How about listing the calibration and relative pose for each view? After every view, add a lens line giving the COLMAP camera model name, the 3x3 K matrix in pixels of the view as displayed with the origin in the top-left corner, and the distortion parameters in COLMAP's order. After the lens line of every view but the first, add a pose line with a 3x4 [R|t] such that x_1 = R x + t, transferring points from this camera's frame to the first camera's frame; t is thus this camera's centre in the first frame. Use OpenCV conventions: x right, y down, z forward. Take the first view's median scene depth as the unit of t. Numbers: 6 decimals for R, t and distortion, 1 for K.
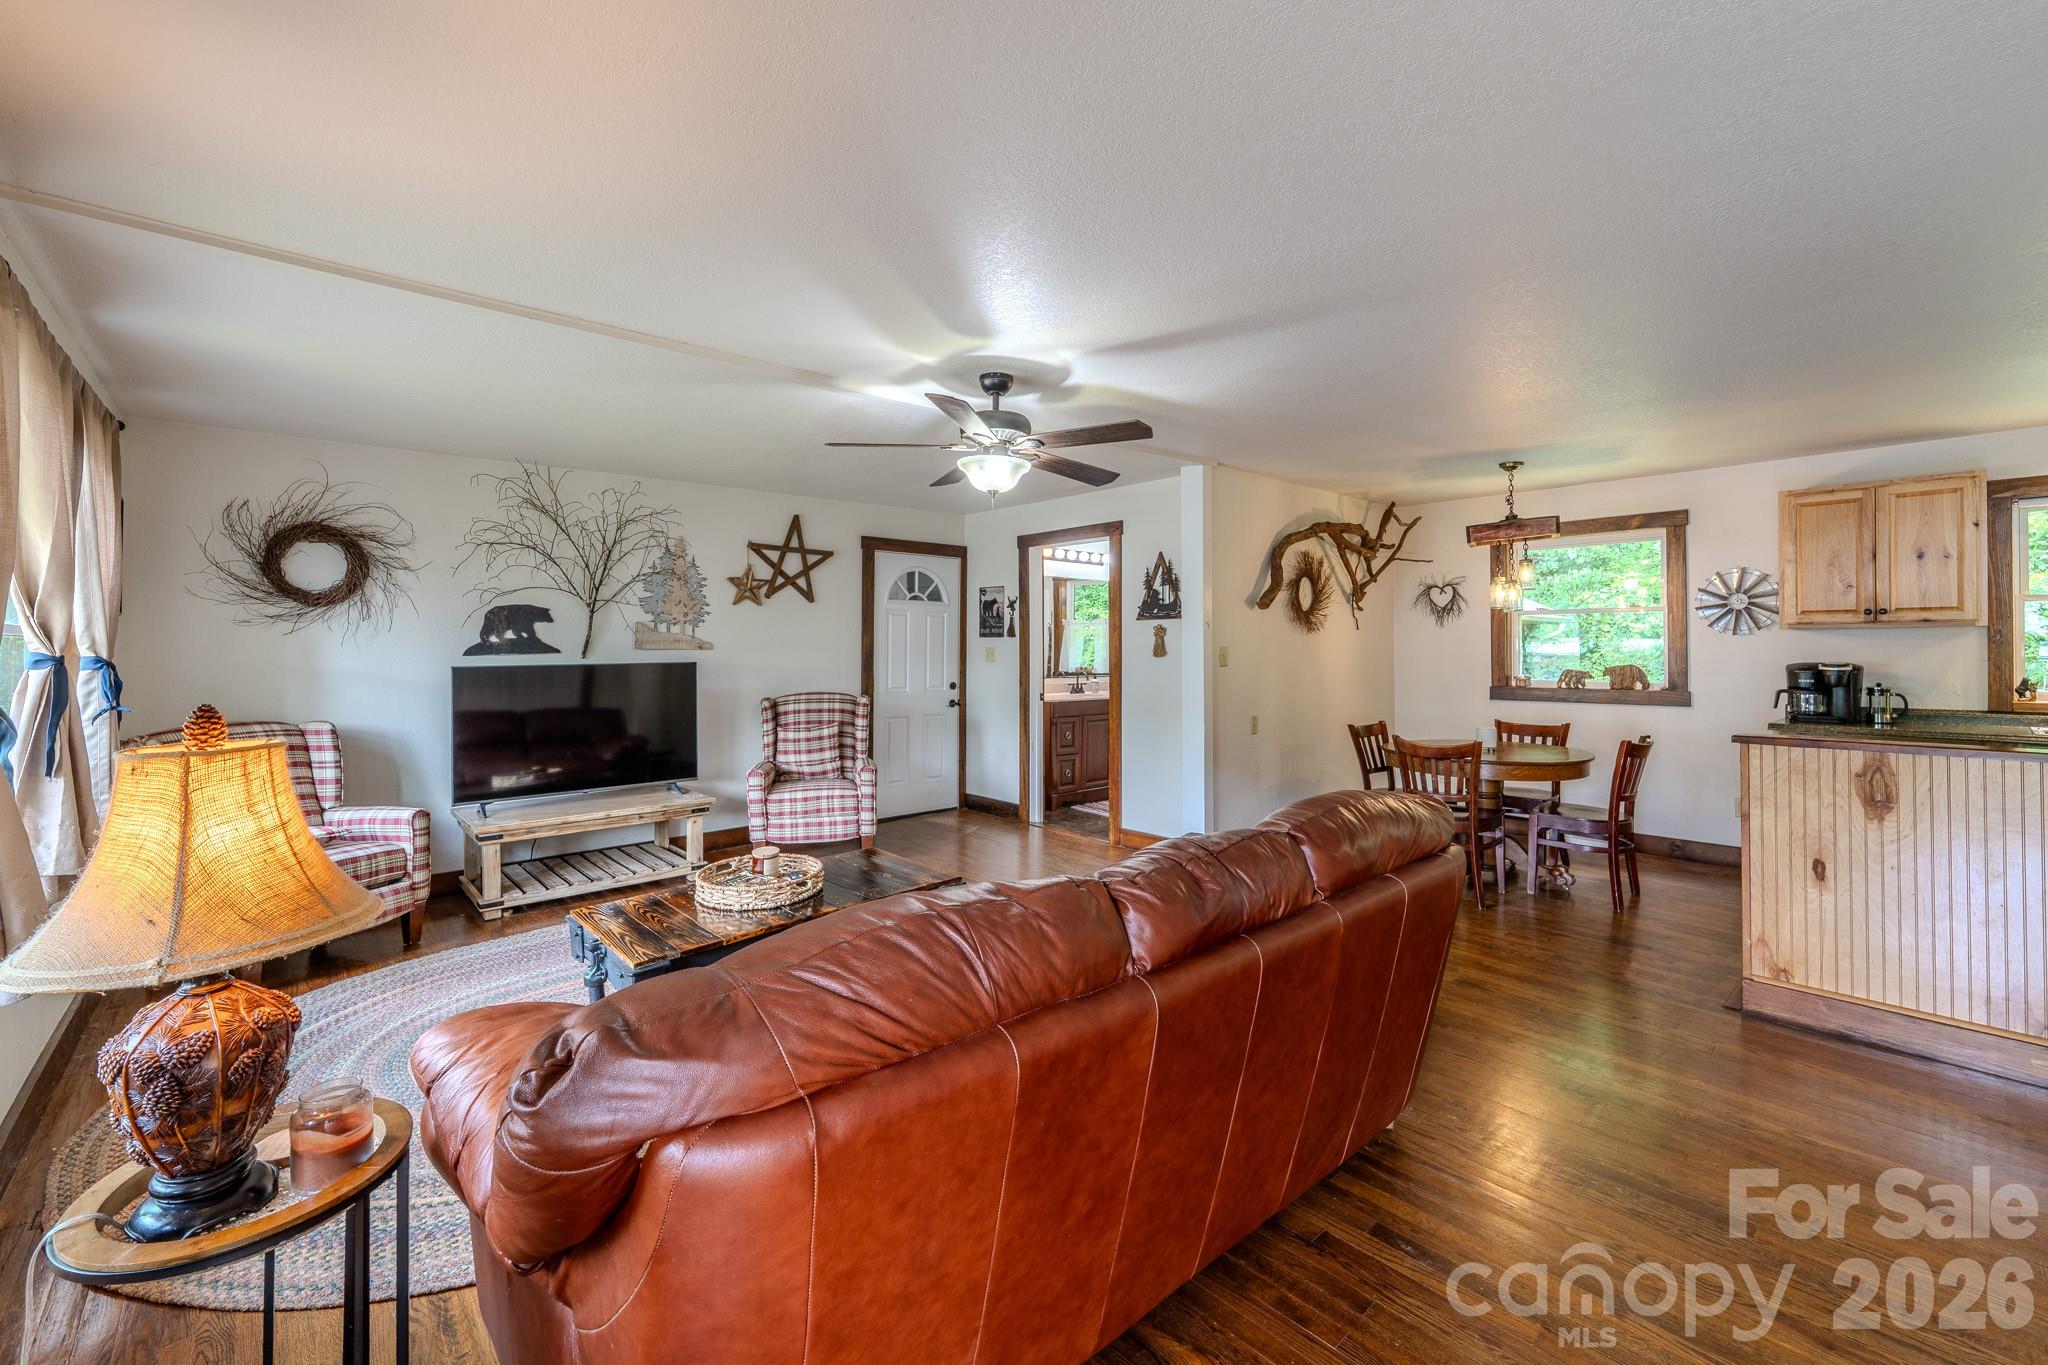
lens RADIAL K [[836.7, 0, 1025.8], [0, 836.7, 637.8], [0, 0, 1]] dist [0.001751, -0.002107]
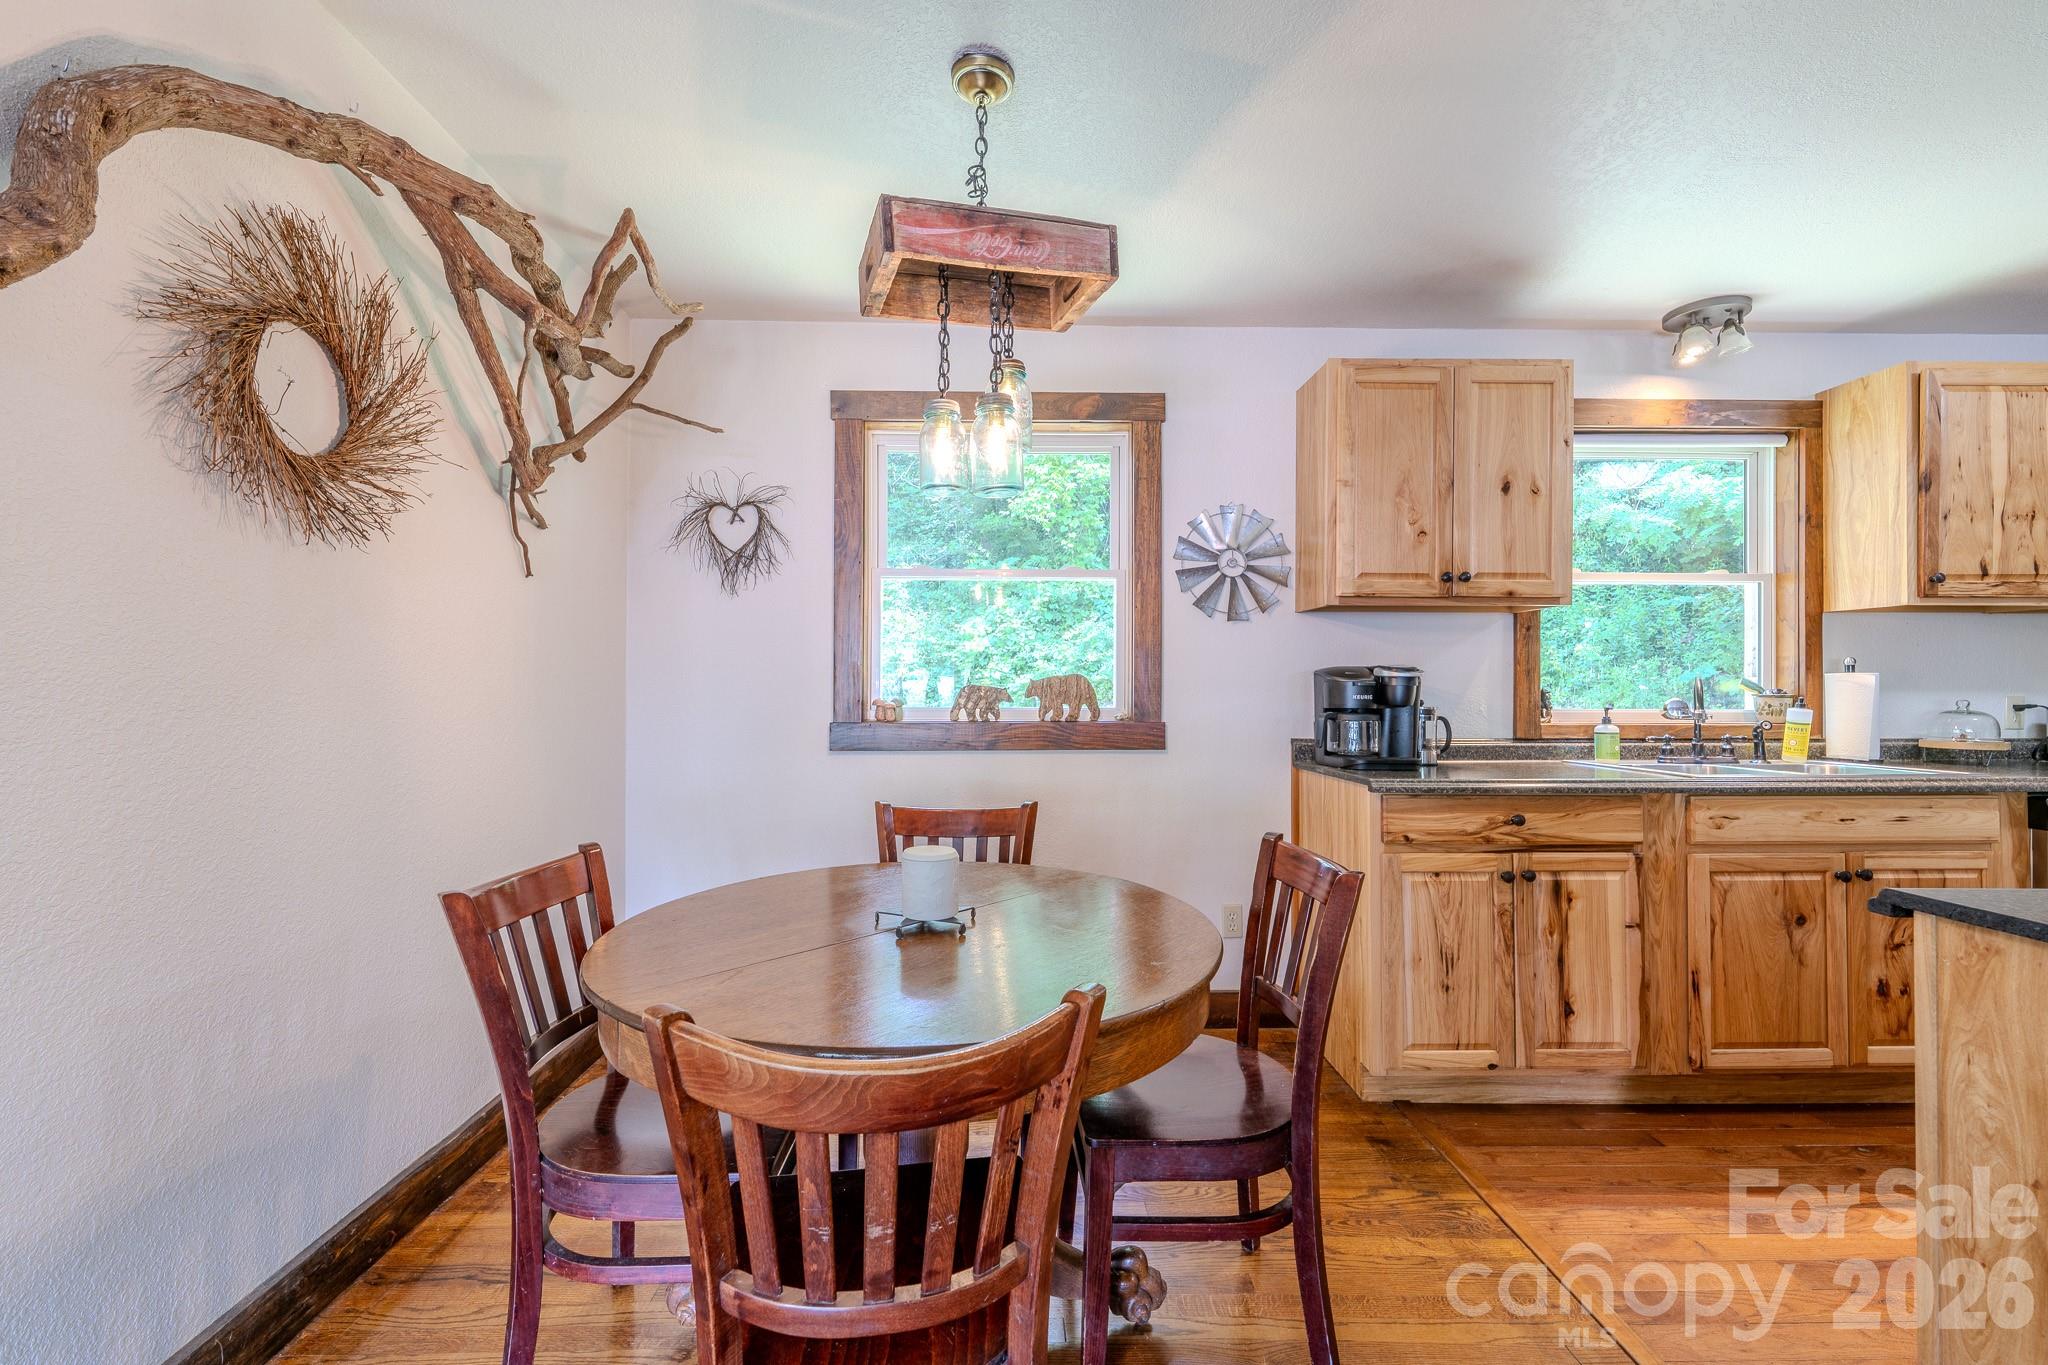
lens RADIAL K [[836.7, 0, 1017.8], [0, 836.7, 682.5], [0, 0, 1]] dist [0.001751, -0.002107]
pose [[0.648184, 0.012638, 0.761379, 0.323614], [-0.012266, 0.999906, -0.006155, 0.044796], [-0.761385, -0.005349, 0.648278, 0.752283]]
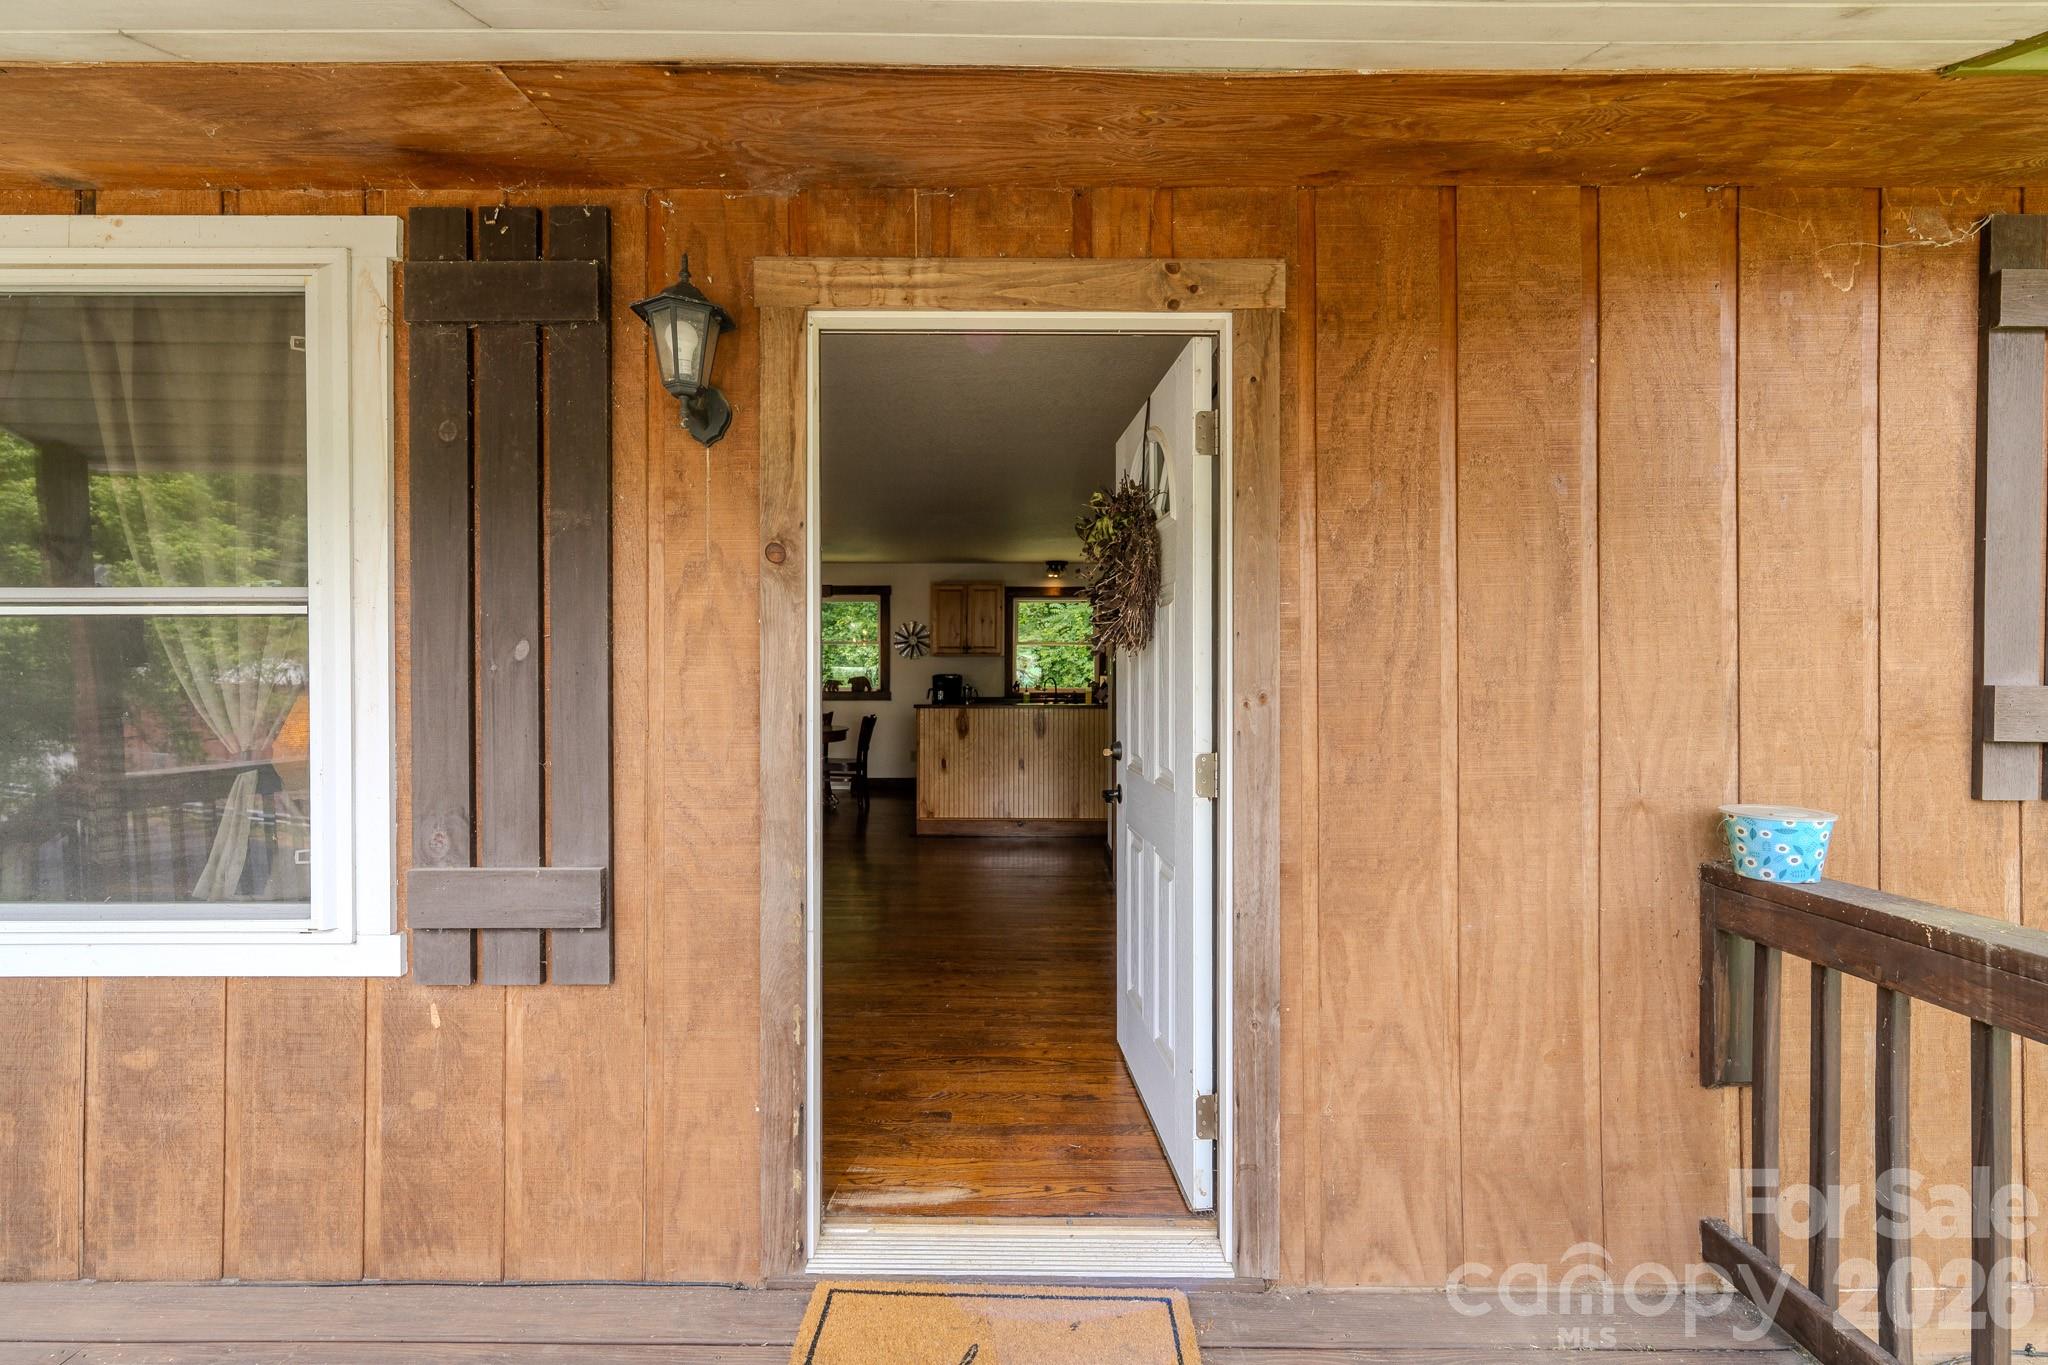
lens RADIAL K [[999.7, 0, 1016.1], [0, 999.7, 677.9], [0, 0, 1]] dist [0.004369, 0.000428]
pose [[0.677592, 0.006691, 0.735408, -0.578457], [-0.012094, 0.999925, 0.002046, 0.030572], [-0.735339, -0.010281, 0.677622, -0.620200]]
